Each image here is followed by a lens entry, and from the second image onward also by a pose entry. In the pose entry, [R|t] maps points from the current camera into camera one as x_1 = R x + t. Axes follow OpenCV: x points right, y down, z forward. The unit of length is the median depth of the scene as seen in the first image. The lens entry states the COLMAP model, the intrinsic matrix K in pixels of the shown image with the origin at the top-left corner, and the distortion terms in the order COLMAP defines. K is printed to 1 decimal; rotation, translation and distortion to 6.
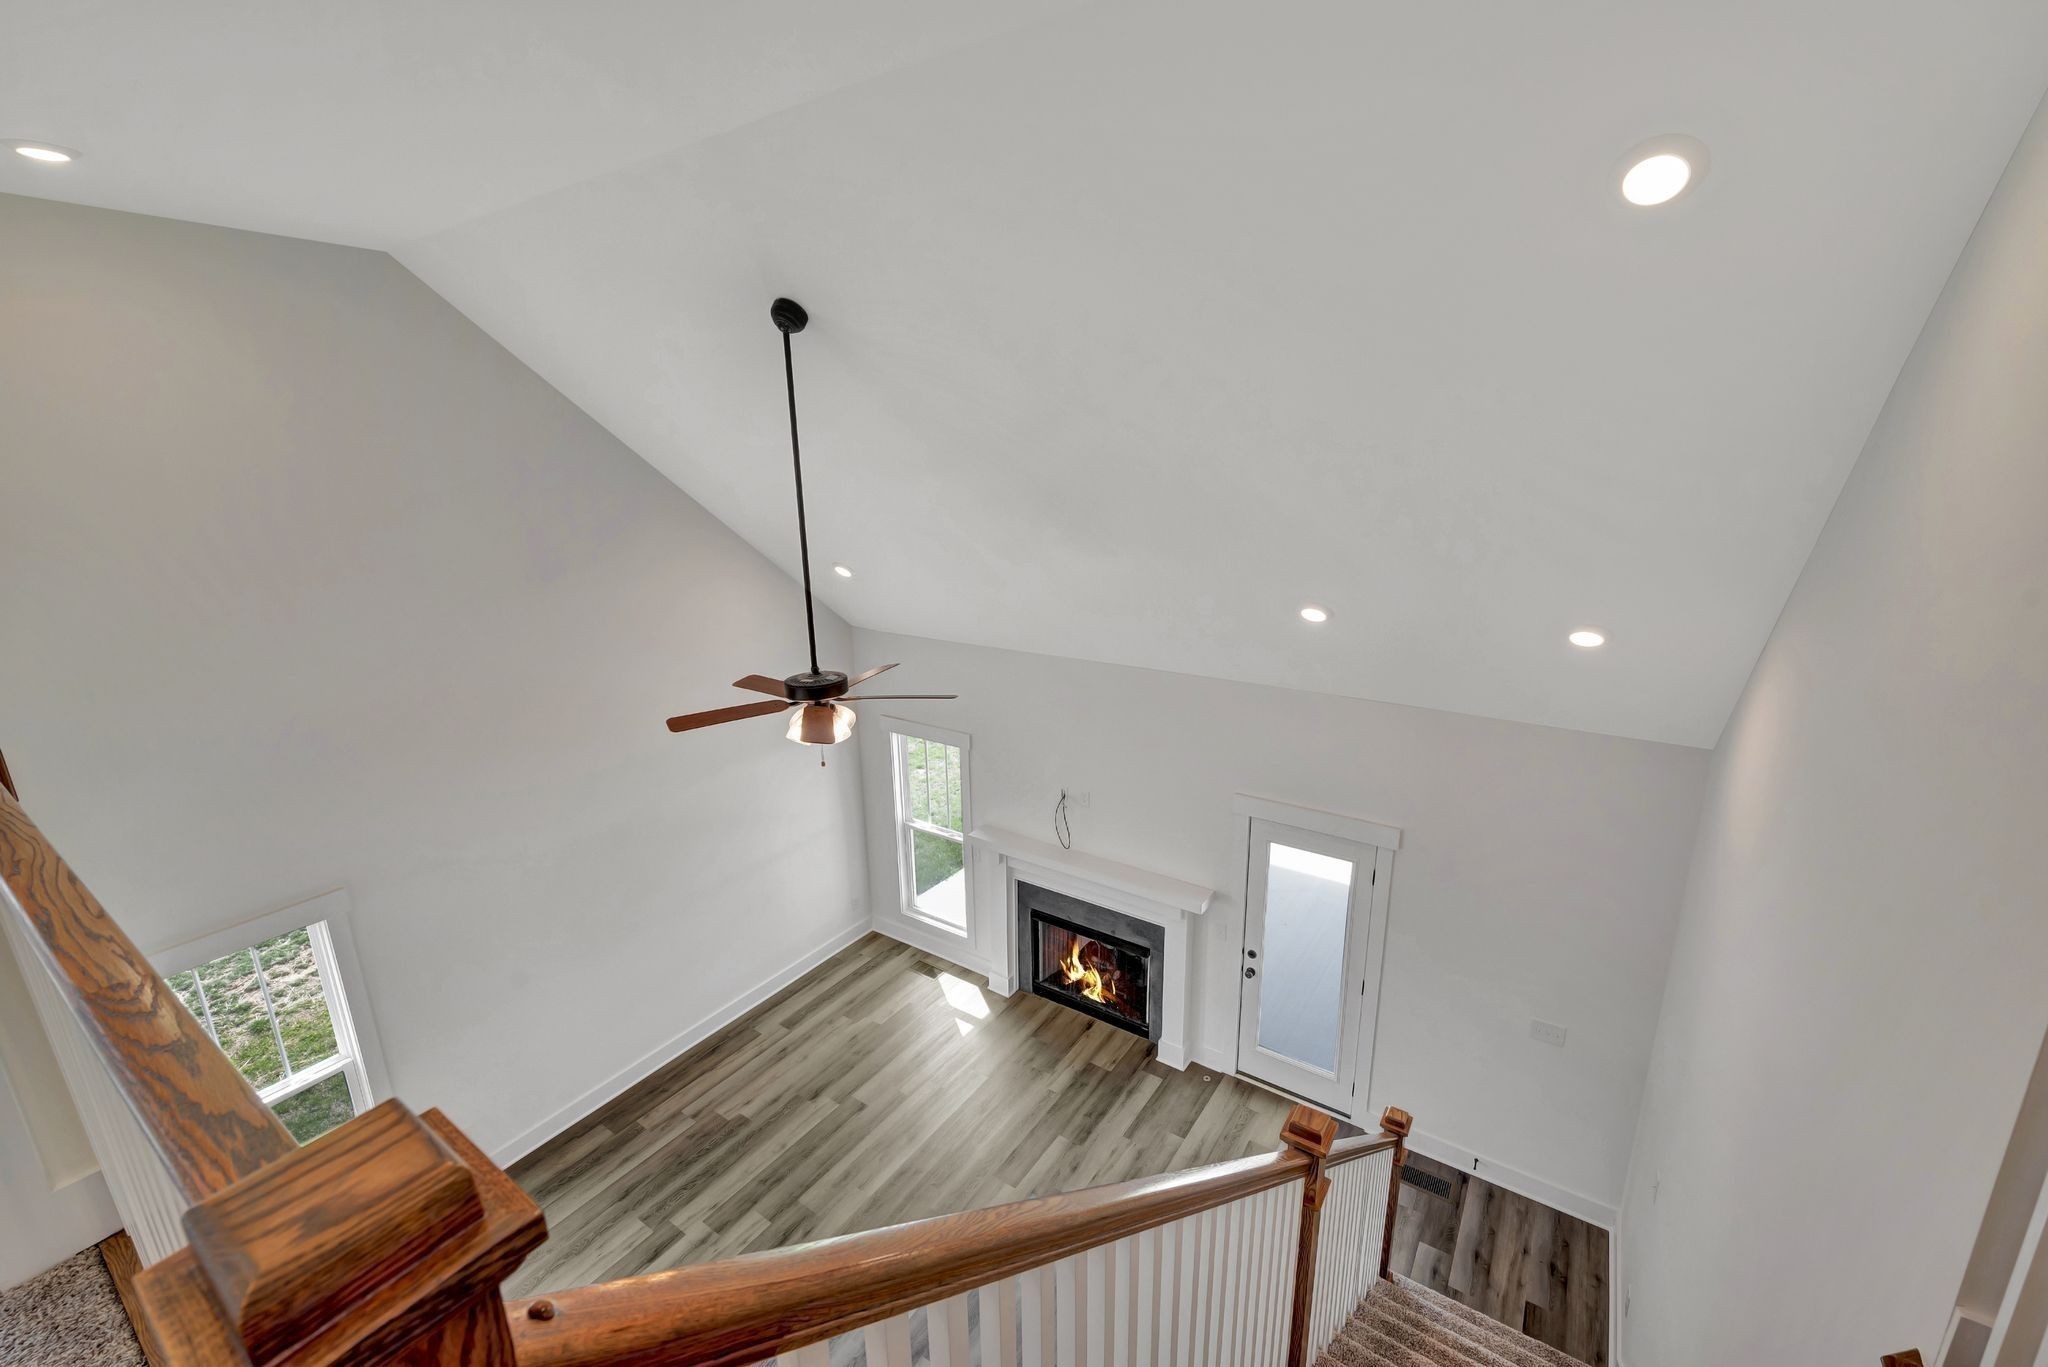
lens RADIAL K [[840.9, 0, 1033.6], [0, 840.9, 690.7], [0, 0, 1]] dist [0.000125, 0.000030]
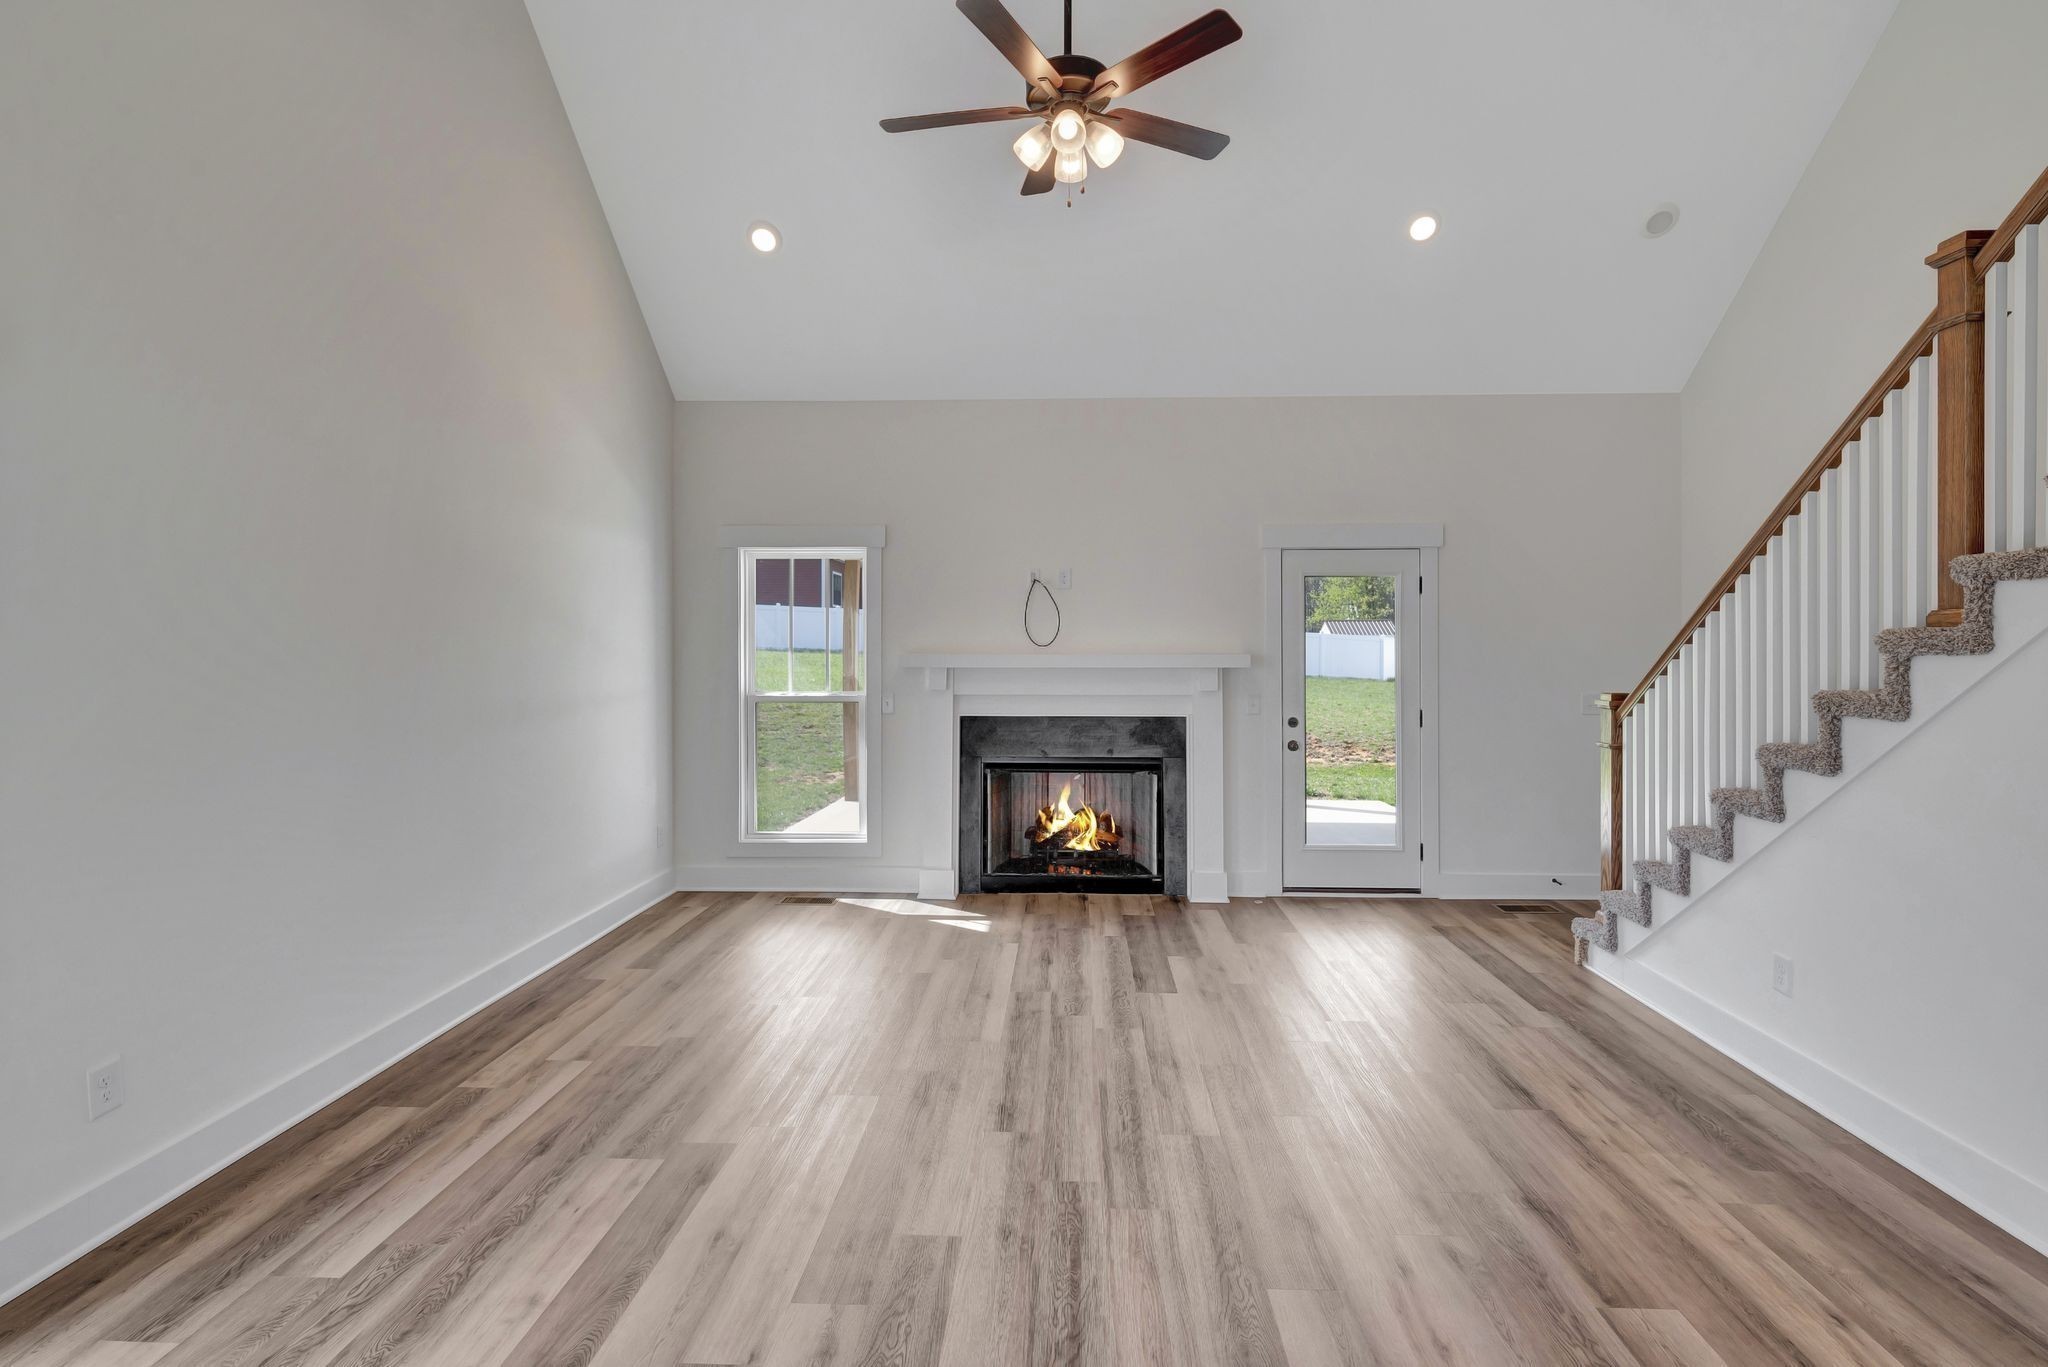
lens RADIAL K [[979.9, 0, 1031.0], [0, 979.9, 663.2], [0, 0, 1]] dist [-0.009276, 0.000089]
pose [[0.854722, 0.002725, 0.519079, -0.456314], [0.132728, 0.965597, -0.223620, 0.421613], [-0.501831, 0.260029, 0.824955, 0.289246]]
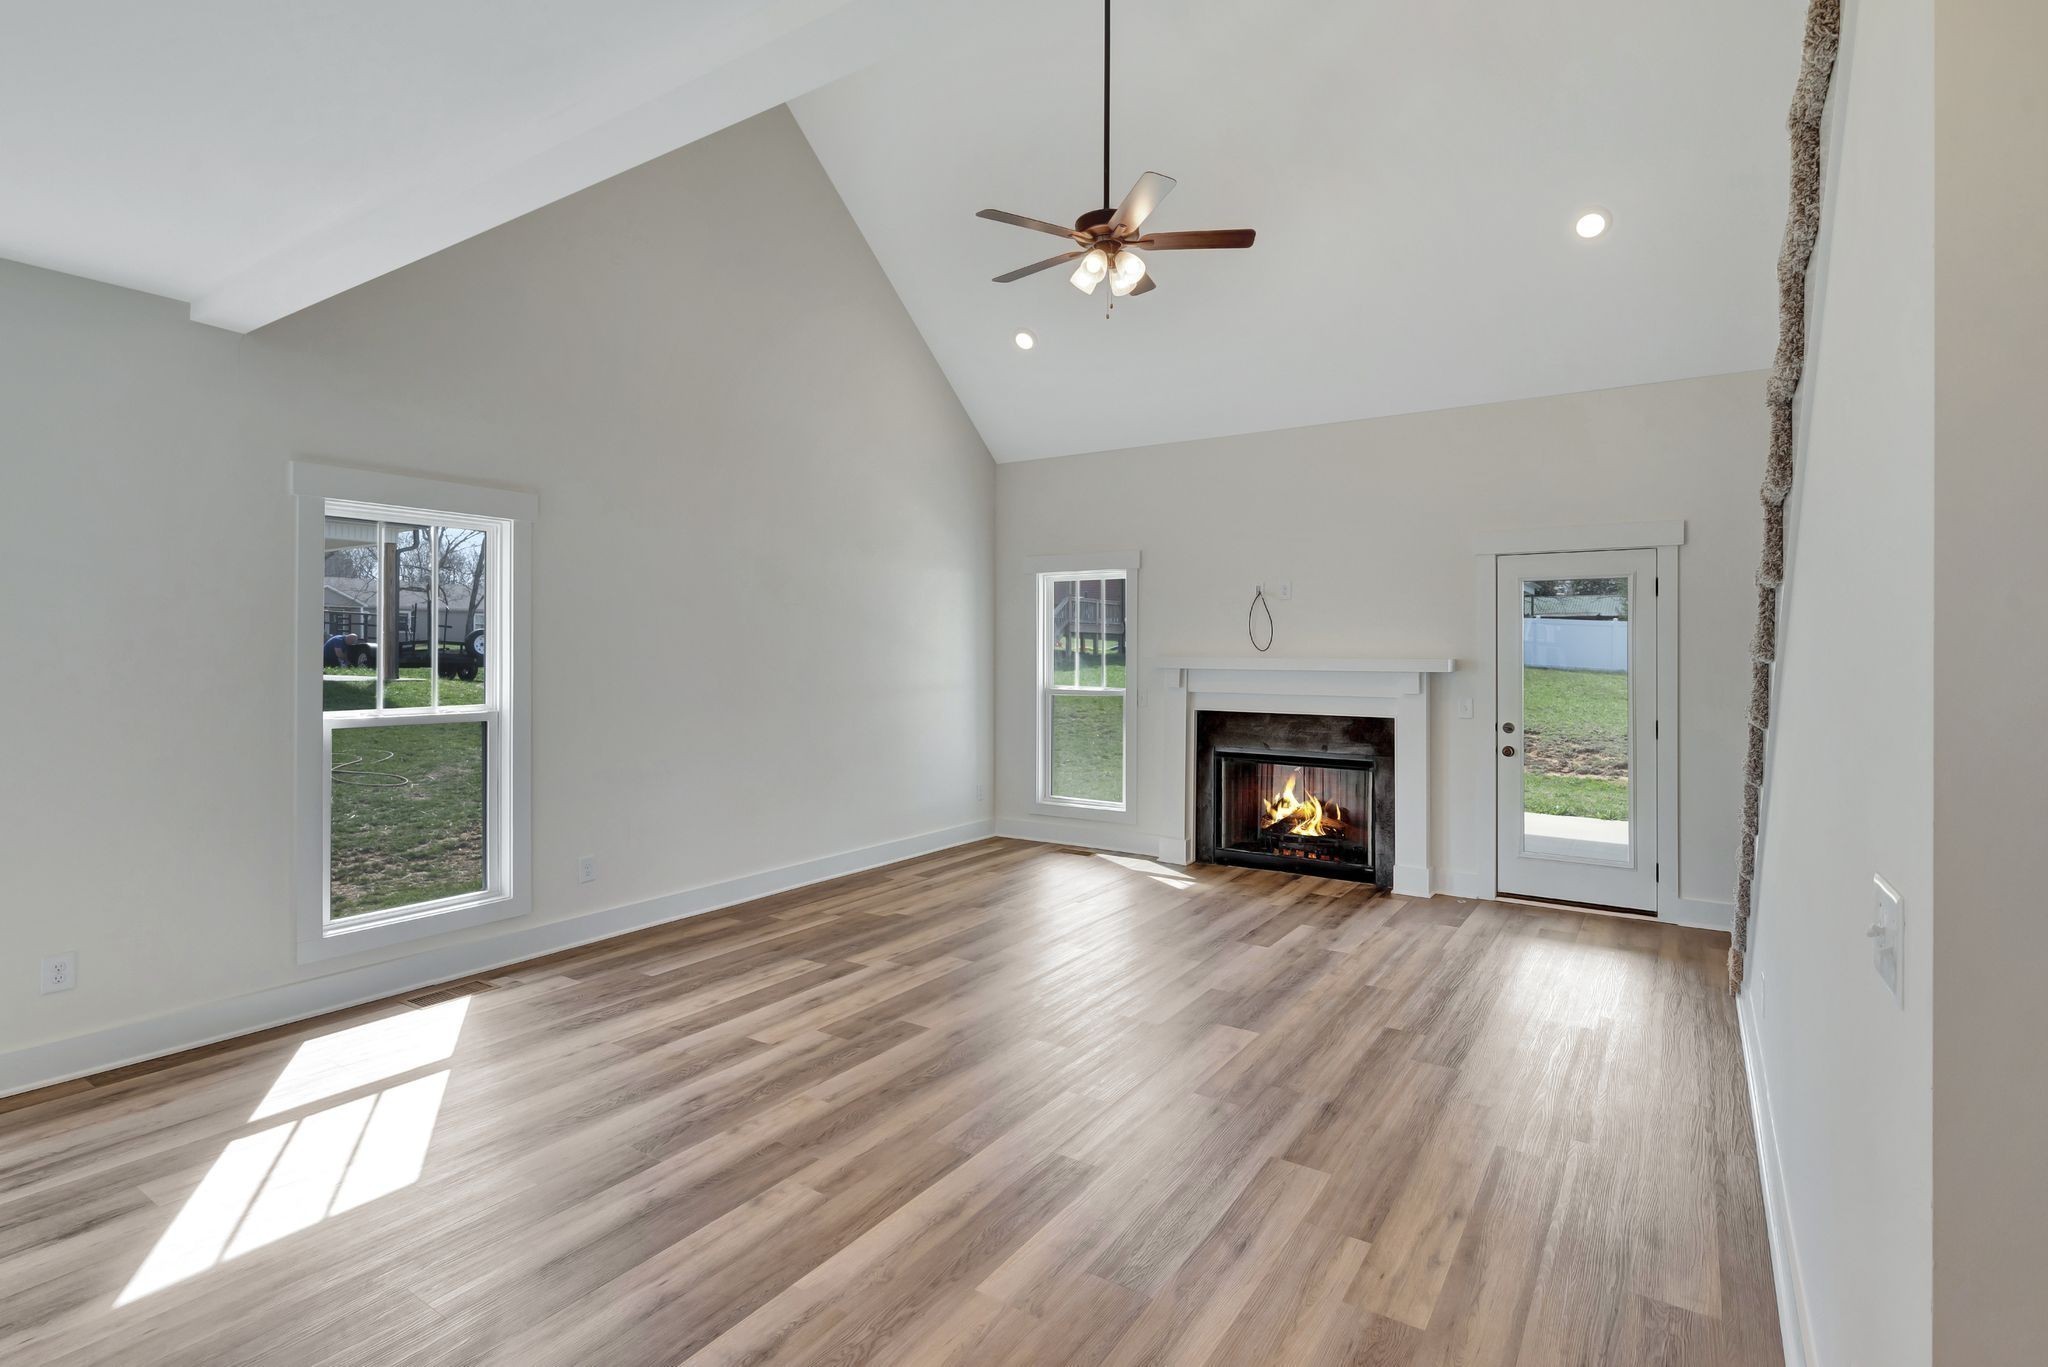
lens RADIAL K [[979.9, 0, 1028.9], [0, 979.9, 668.2], [0, 0, 1]] dist [-0.009276, 0.000089]
pose [[0.999881, 0.014818, 0.004334, -0.218842], [-0.013211, 0.966487, -0.256375, 0.491305], [-0.007988, 0.256287, 0.966568, 0.033217]]
